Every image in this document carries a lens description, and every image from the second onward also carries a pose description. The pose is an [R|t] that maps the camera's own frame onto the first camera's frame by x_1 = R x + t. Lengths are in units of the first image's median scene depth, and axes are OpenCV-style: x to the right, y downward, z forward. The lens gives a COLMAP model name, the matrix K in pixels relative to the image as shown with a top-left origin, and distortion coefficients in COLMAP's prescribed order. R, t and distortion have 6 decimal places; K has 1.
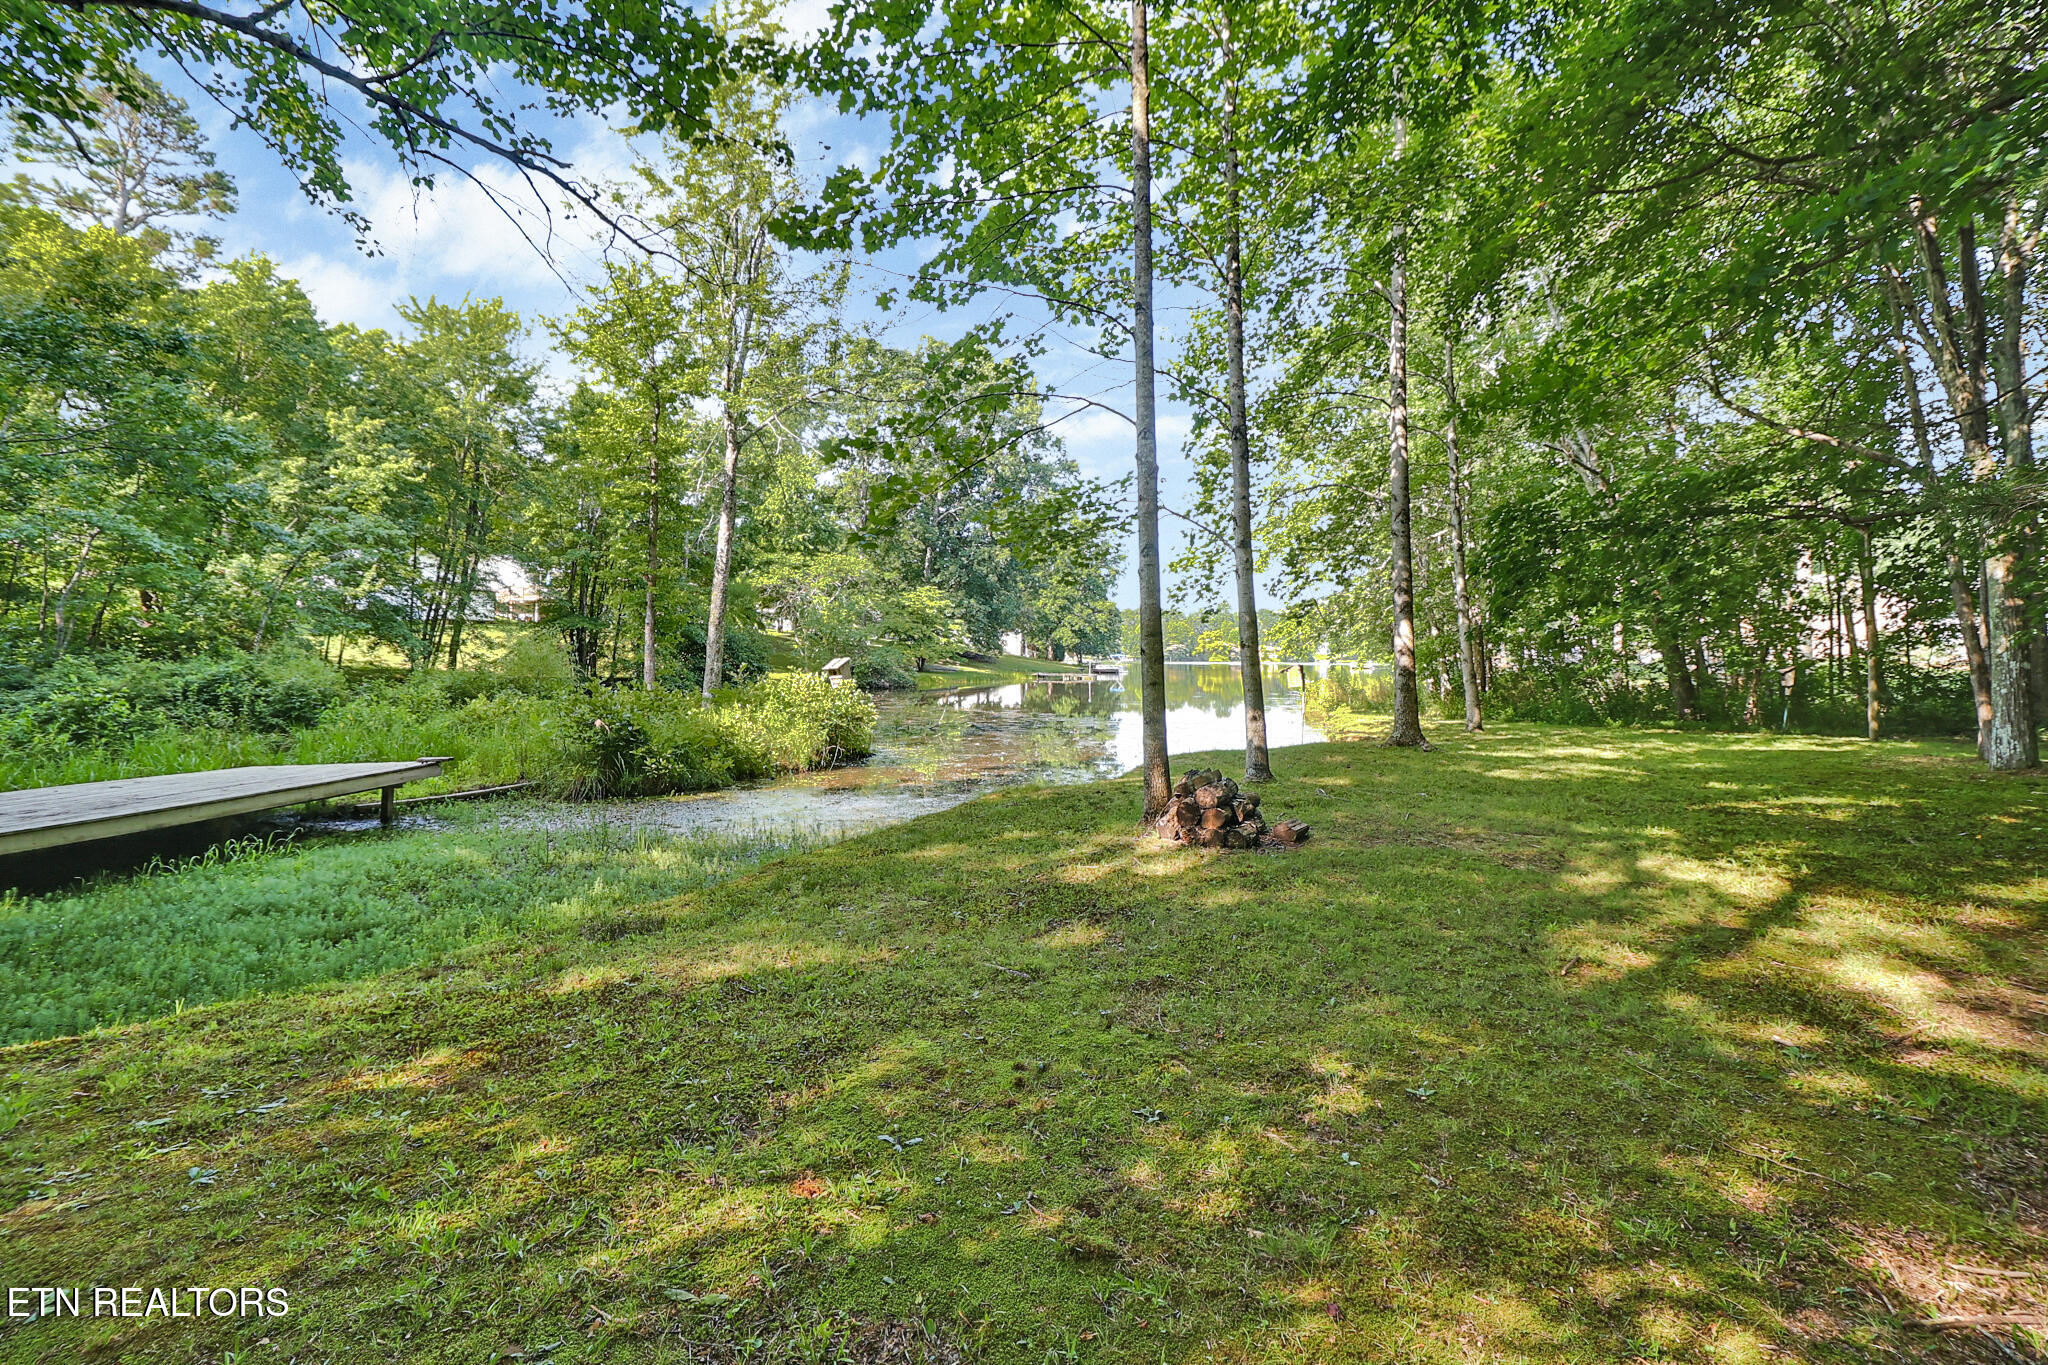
lens RADIAL K [[945.8, 0, 1013.7], [0, 945.8, 668.2], [0, 0, 1]] dist [-0.008511, -0.007195]
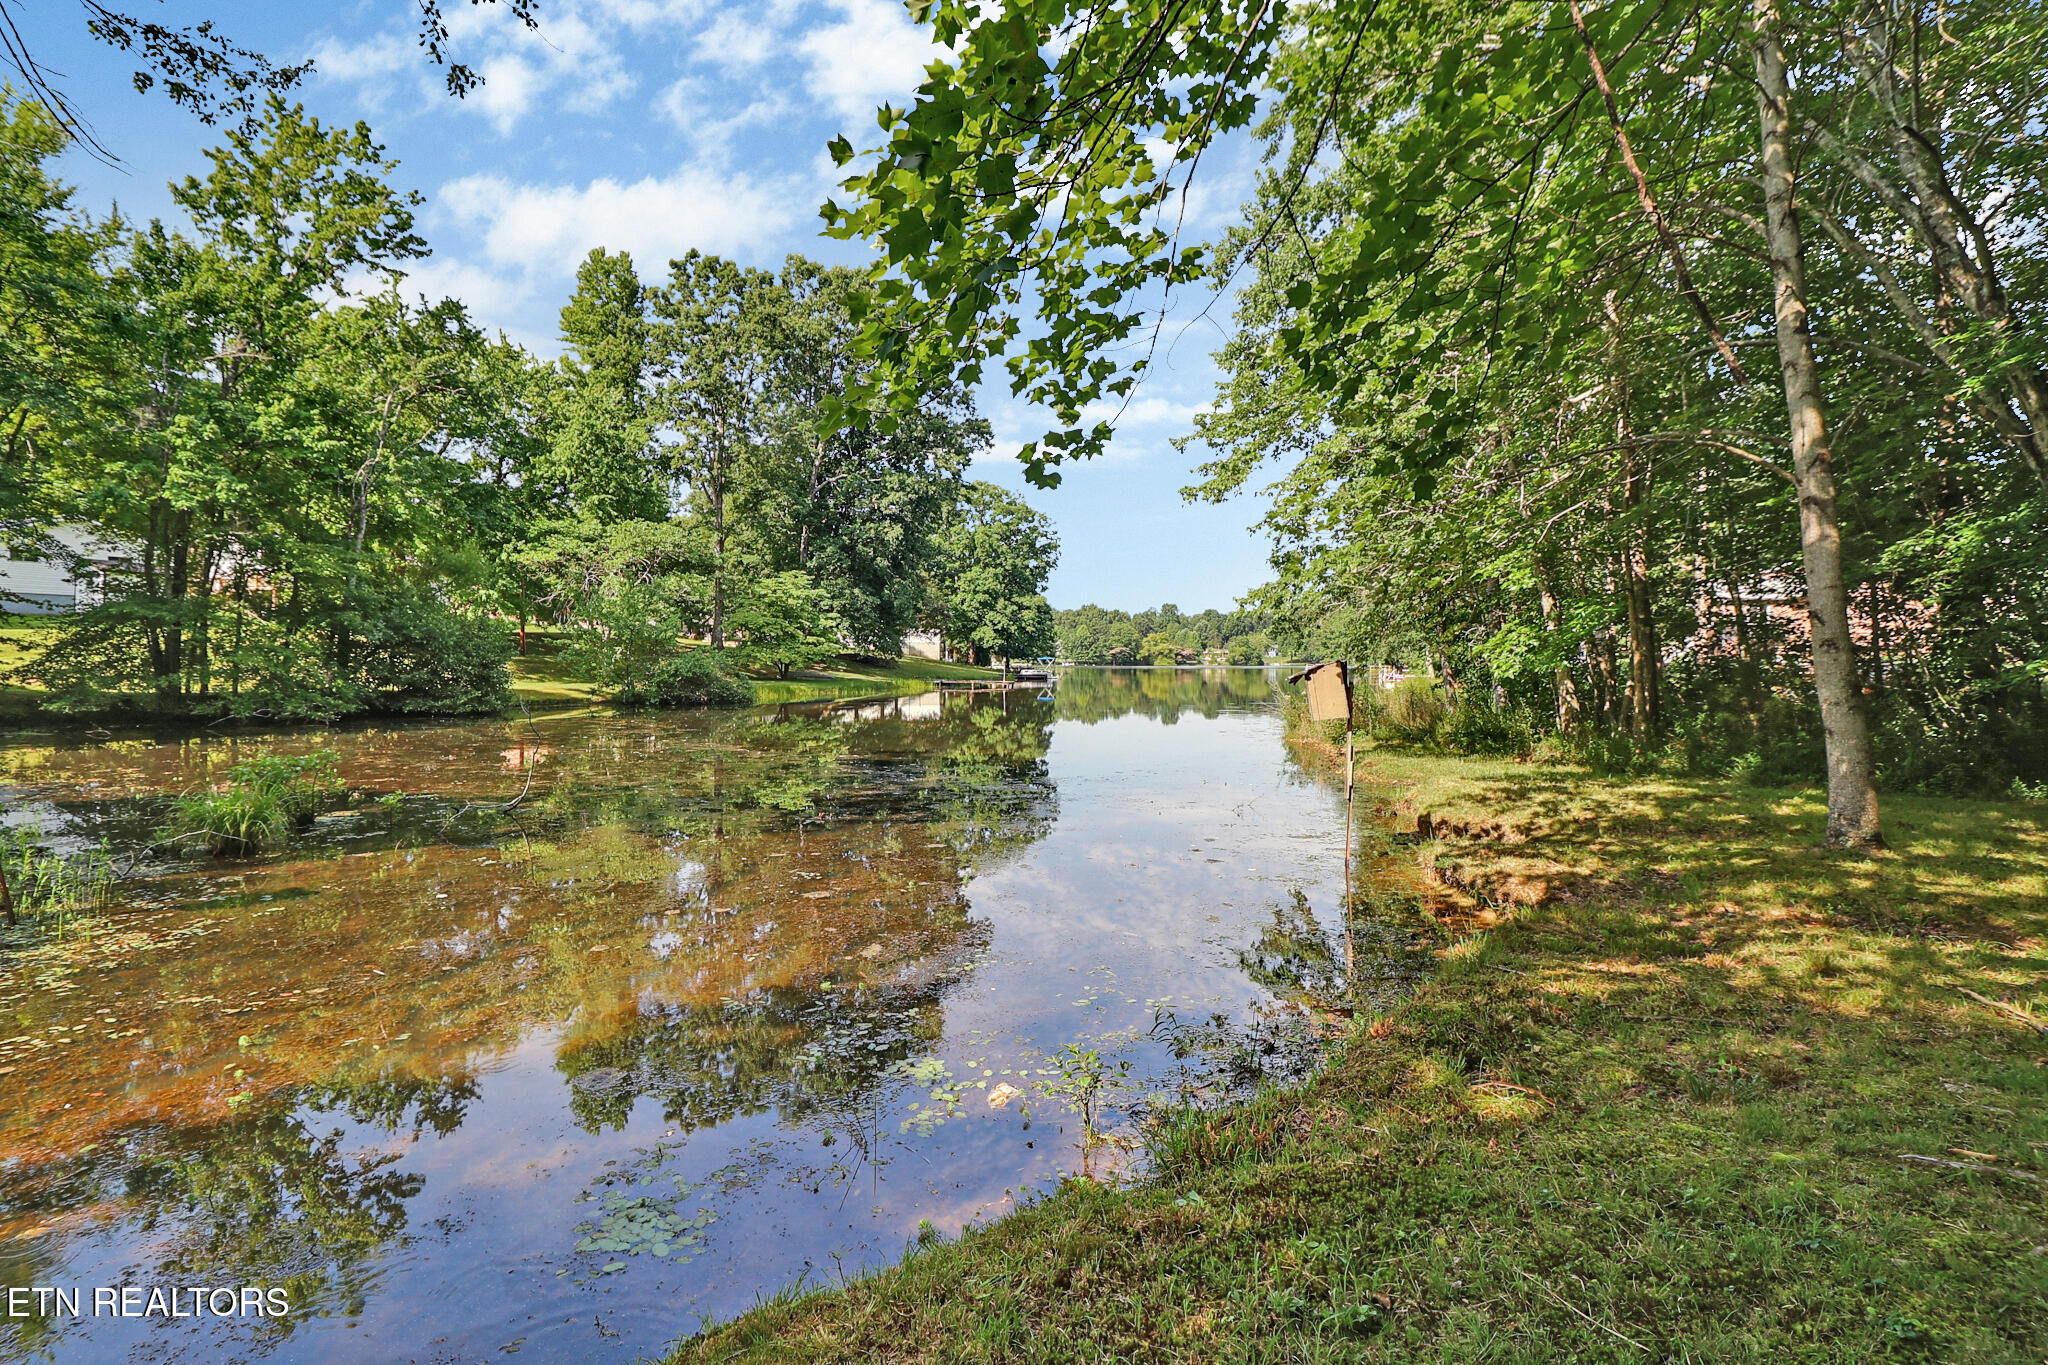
lens RADIAL K [[992.6, 0, 1021.0], [0, 992.6, 674.9], [0, 0, 1]] dist [-0.005845, -0.000725]
pose [[0.997653, -0.007271, 0.068091, 0.025404], [0.007213, 0.999973, 0.001100, 0.000130], [-0.068097, -0.000607, 0.997679, 0.103742]]
